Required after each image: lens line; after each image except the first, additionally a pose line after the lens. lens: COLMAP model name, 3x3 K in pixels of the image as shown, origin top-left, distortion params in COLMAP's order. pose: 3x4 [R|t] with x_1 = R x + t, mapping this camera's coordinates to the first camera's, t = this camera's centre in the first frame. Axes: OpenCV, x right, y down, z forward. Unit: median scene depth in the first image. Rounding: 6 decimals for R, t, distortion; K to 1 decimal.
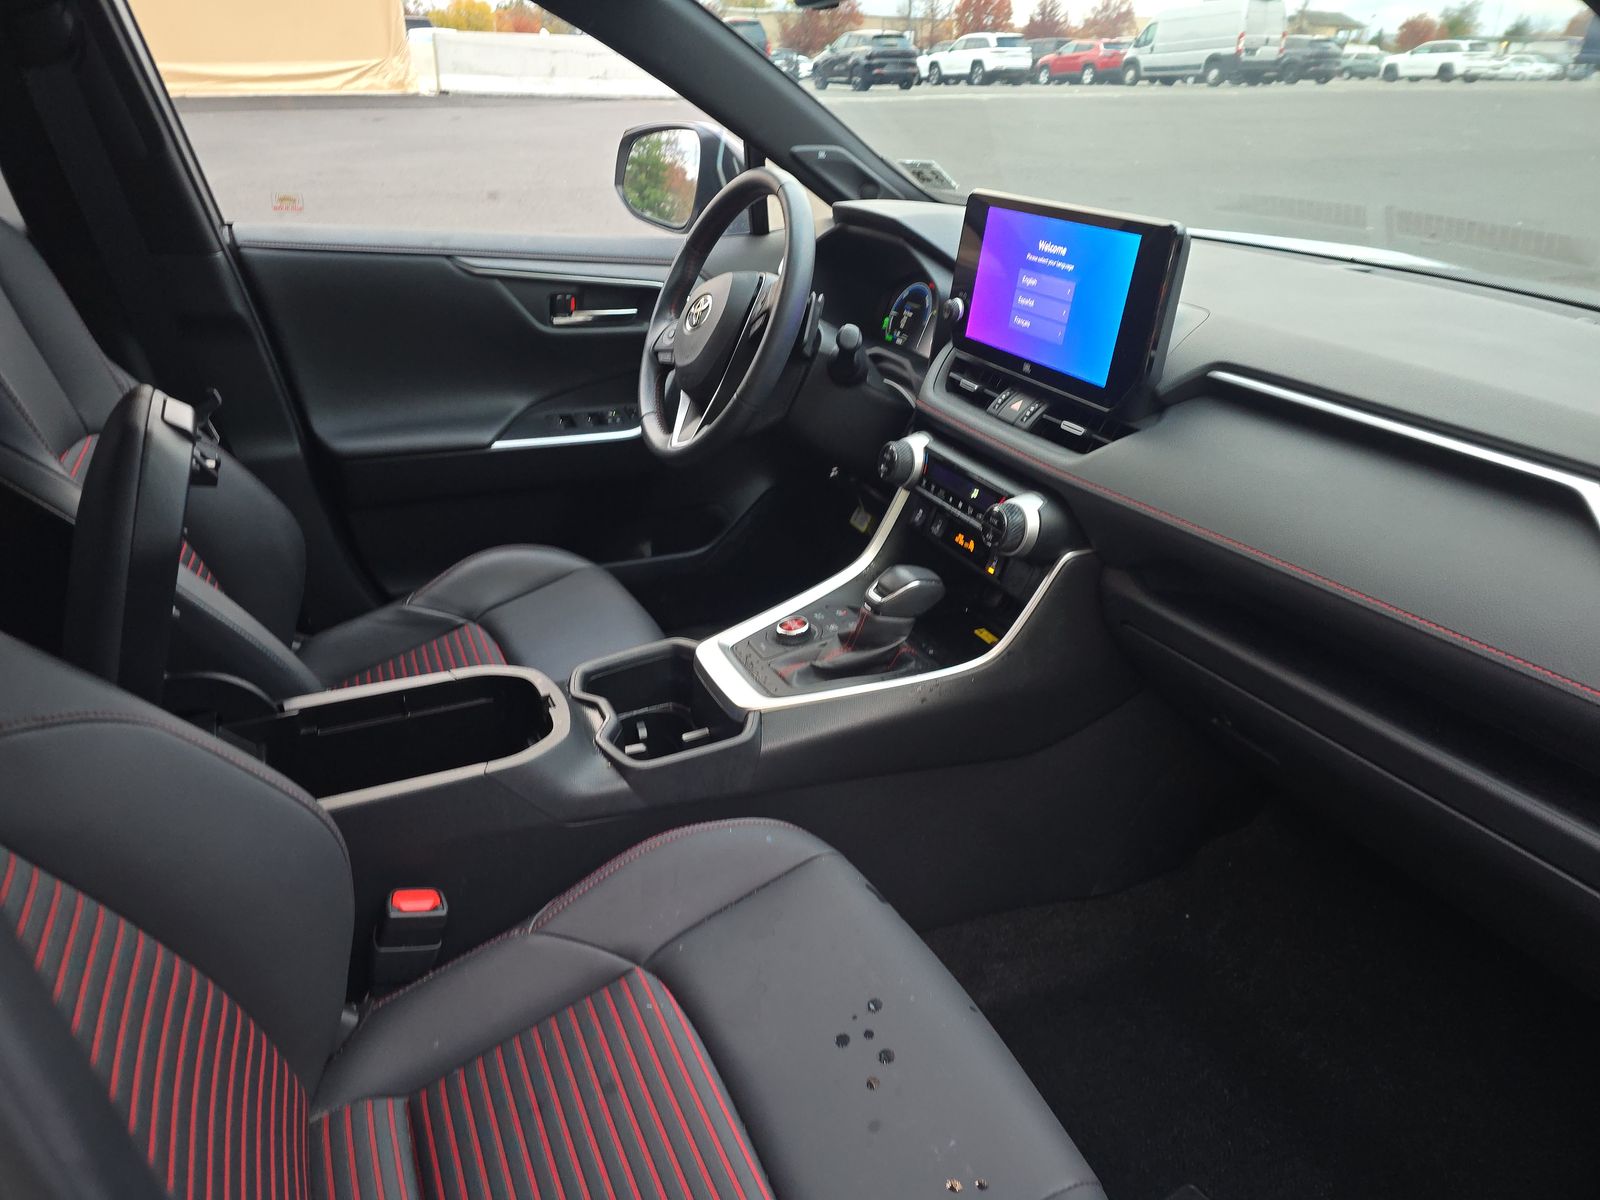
lens RADIAL K [[1141.3, 0, 800.6], [0, 1141.3, 610.2], [0, 0, 1]] dist [0.007257, -0.001998]
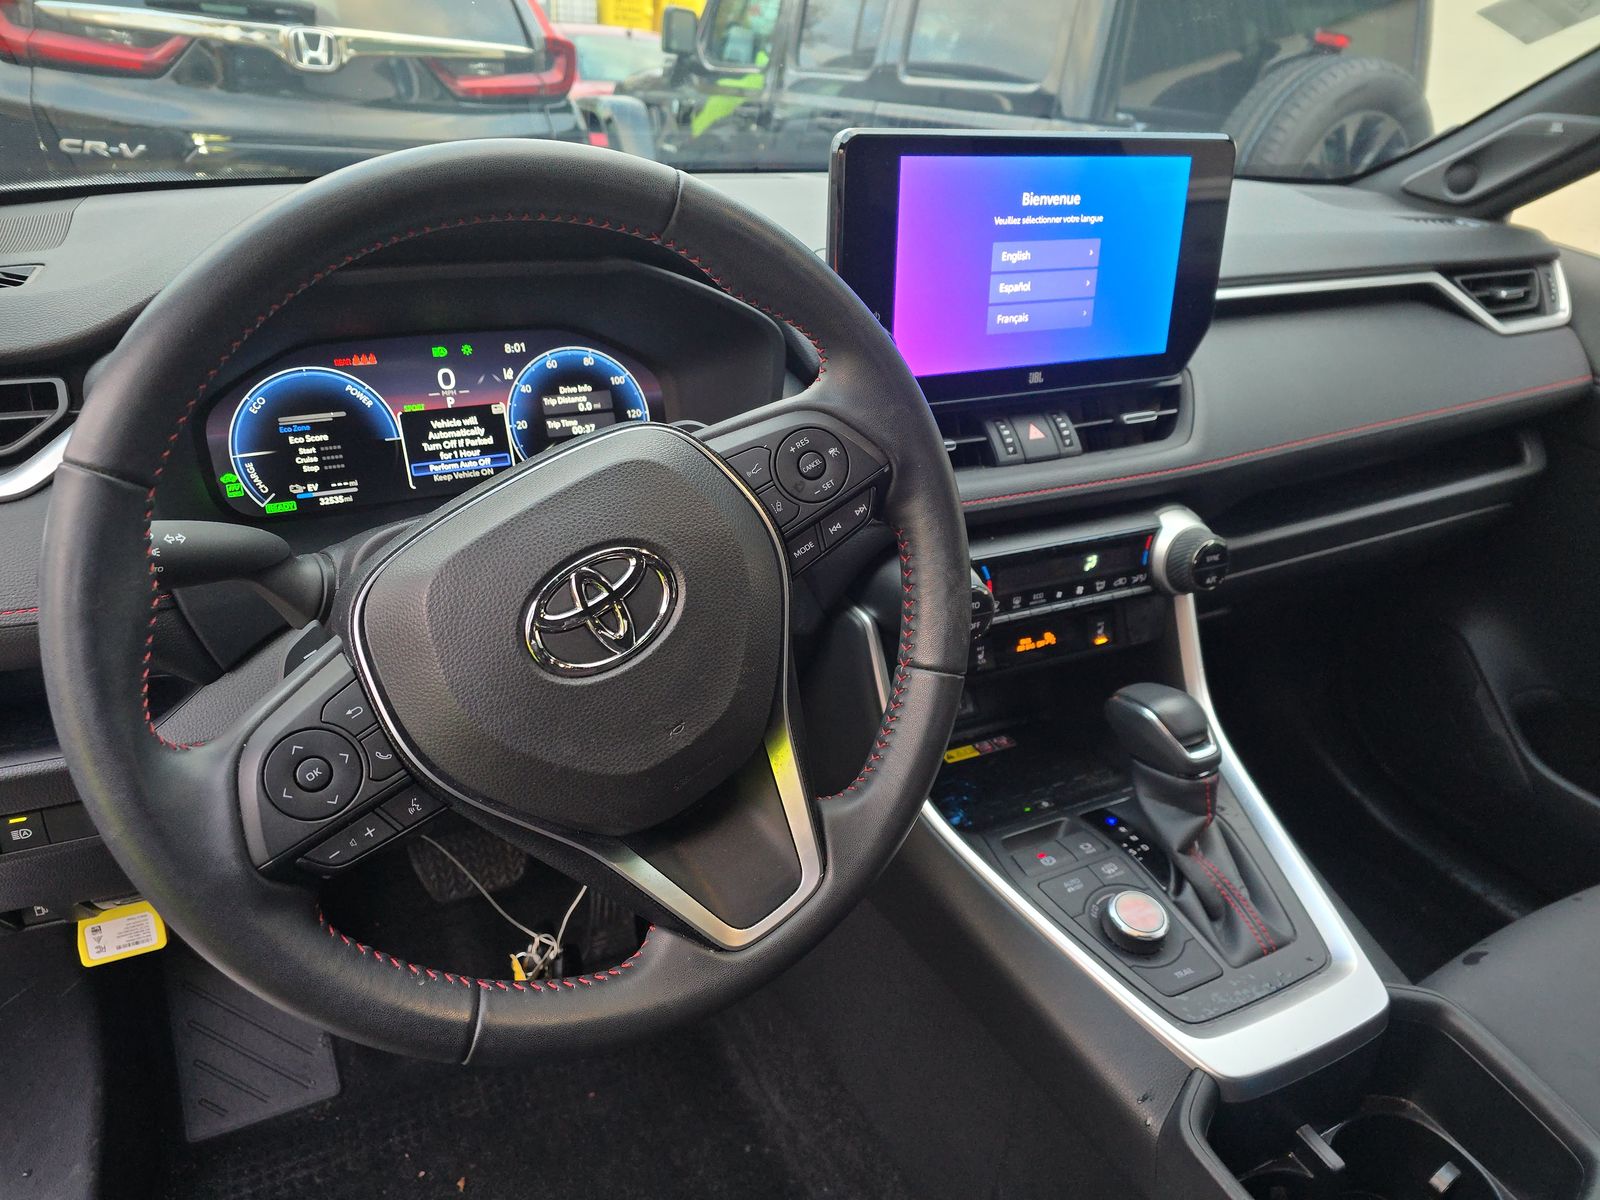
lens RADIAL K [[1141.3, 0, 800.6], [0, 1141.3, 610.2], [0, 0, 1]] dist [0.007257, -0.001998]
pose [[-0.045787, -0.487016, 0.872192, -0.465807], [0.372830, 0.801688, 0.467220, -0.474990], [-0.926769, 0.346572, 0.144868, 1.081022]]
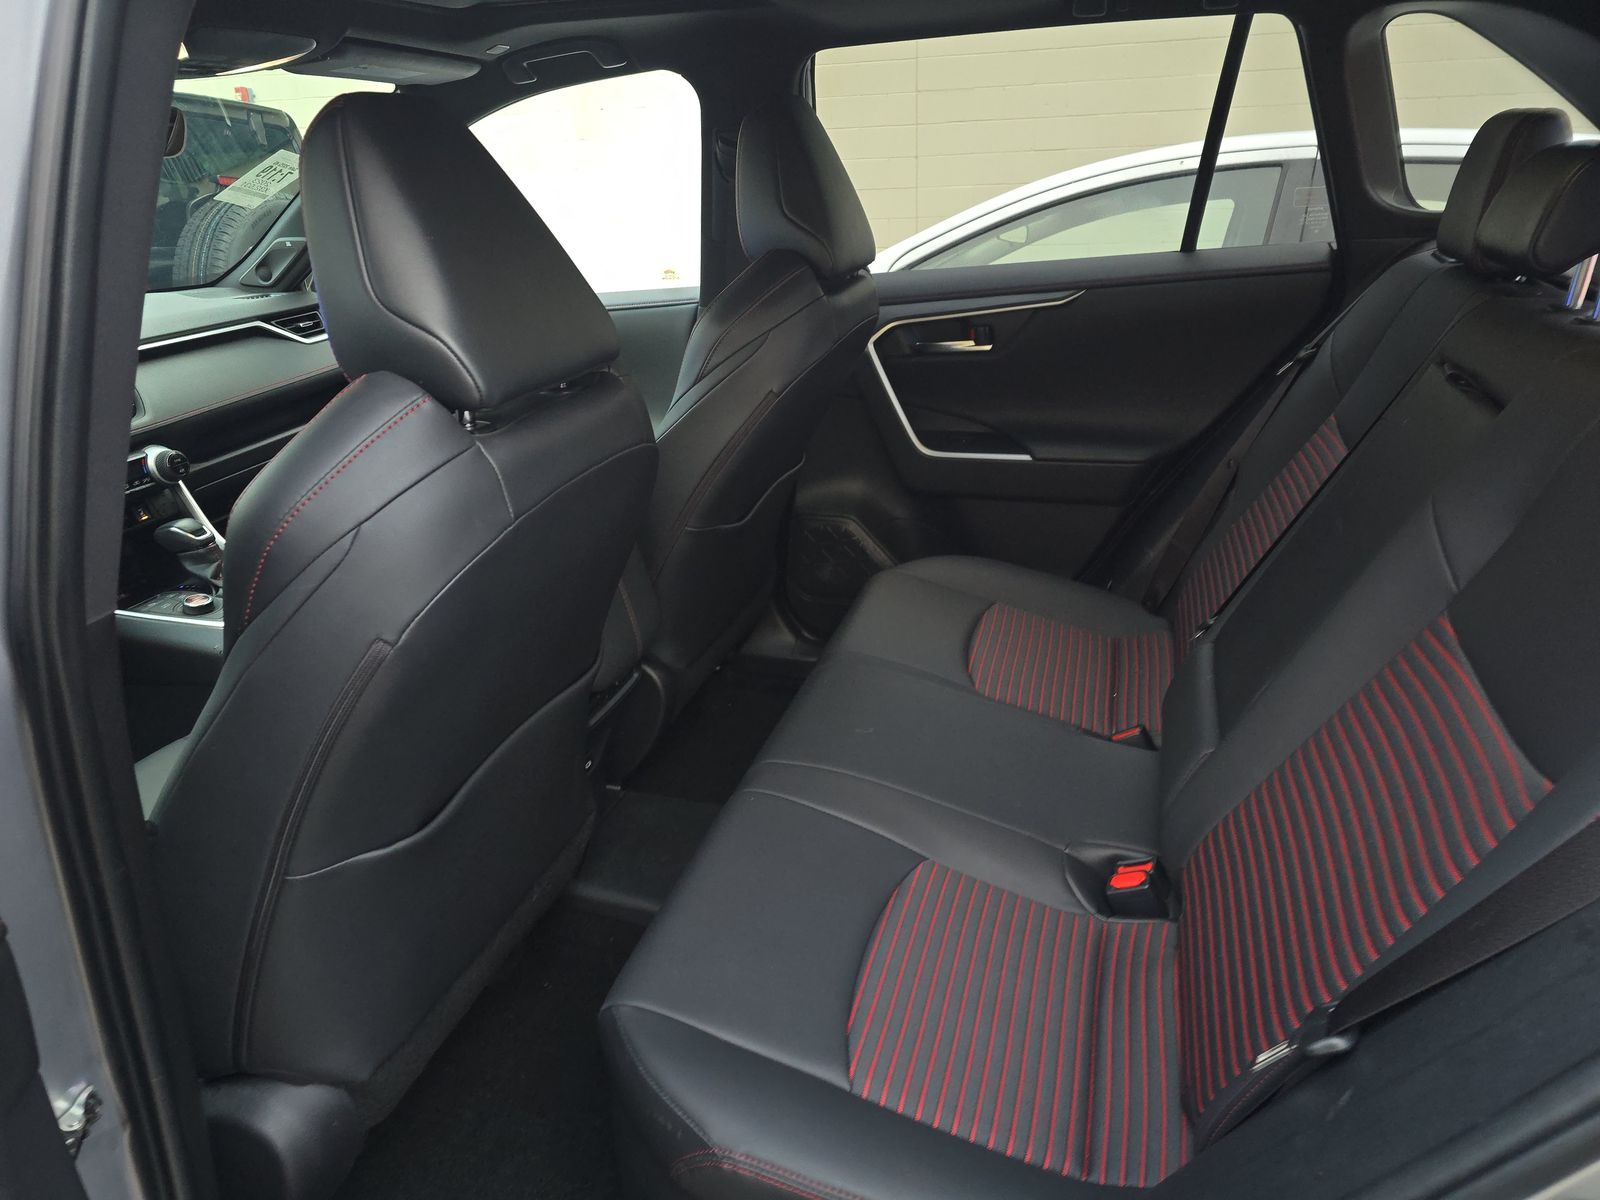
lens RADIAL K [[1141.3, 0, 800.6], [0, 1141.3, 610.2], [0, 0, 1]] dist [0.007257, -0.001998]
pose [[-0.738523, -0.253709, 0.624672, -1.415052], [0.309965, 0.695024, 0.648740, -0.661390], [-0.598753, 0.672736, -0.434650, 1.228278]]
